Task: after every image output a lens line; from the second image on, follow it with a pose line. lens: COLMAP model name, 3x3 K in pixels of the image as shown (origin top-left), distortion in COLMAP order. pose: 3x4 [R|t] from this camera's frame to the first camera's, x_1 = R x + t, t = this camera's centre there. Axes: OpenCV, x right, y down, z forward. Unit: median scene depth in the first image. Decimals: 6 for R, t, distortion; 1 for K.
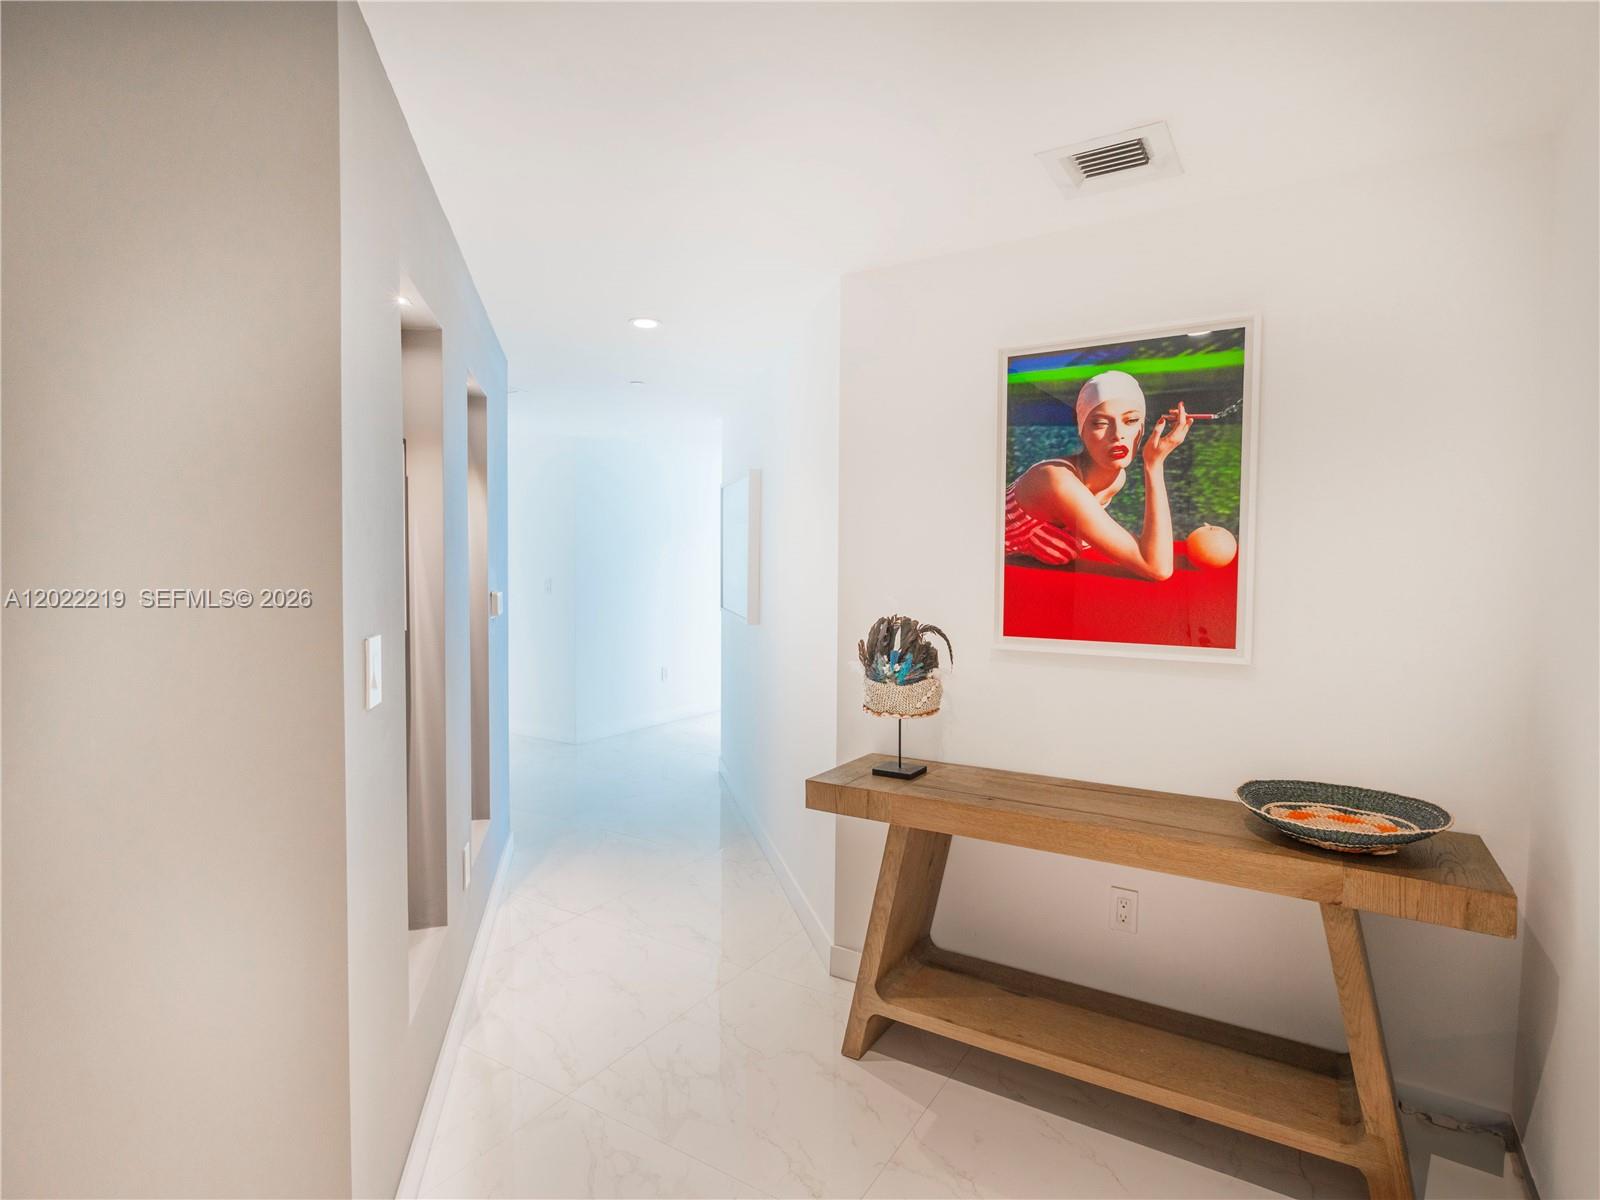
lens RADIAL K [[843.8, 0, 806.0], [0, 843.8, 598.6], [0, 0, 1]] dist [-0.008596, 0.002129]
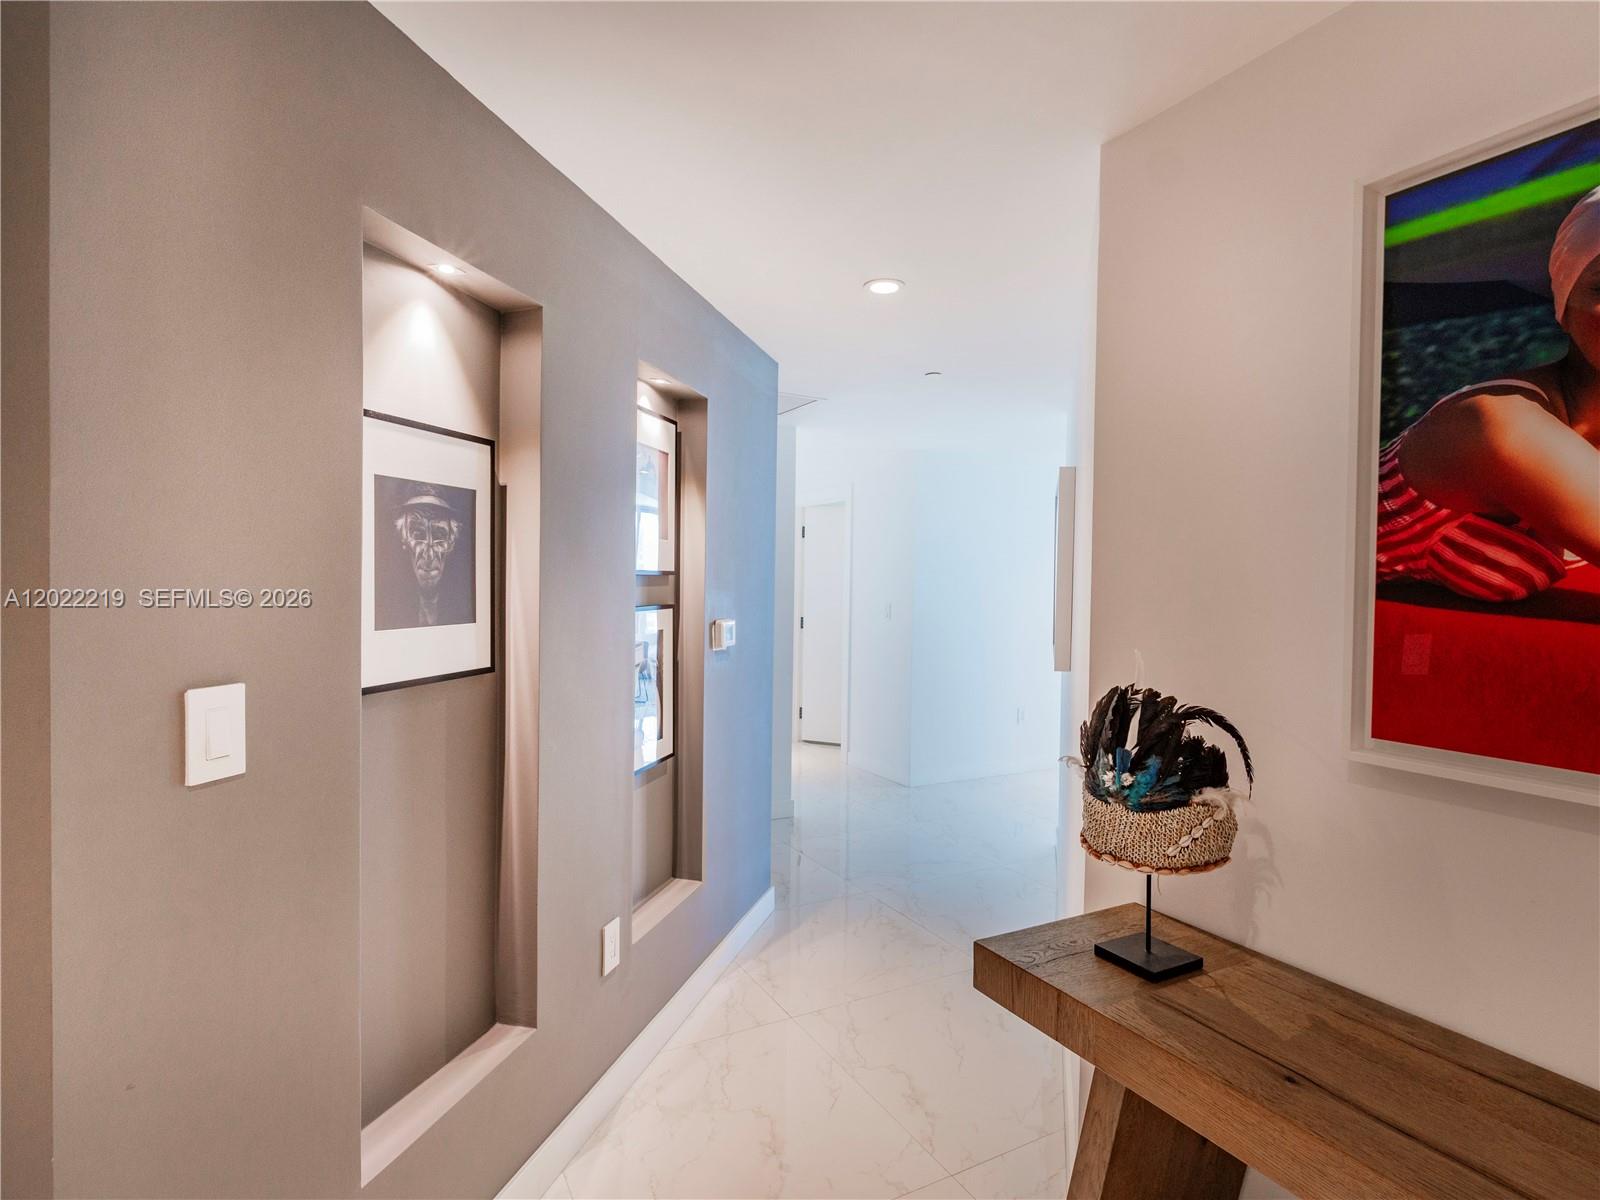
lens RADIAL K [[843.8, 0, 792.7], [0, 843.8, 598.9], [0, 0, 1]] dist [-0.008596, 0.002129]
pose [[0.865422, 0.015066, -0.500817, 0.189935], [-0.029099, 0.999372, -0.020219, -0.020278], [0.500198, 0.032072, 0.865317, 0.389648]]
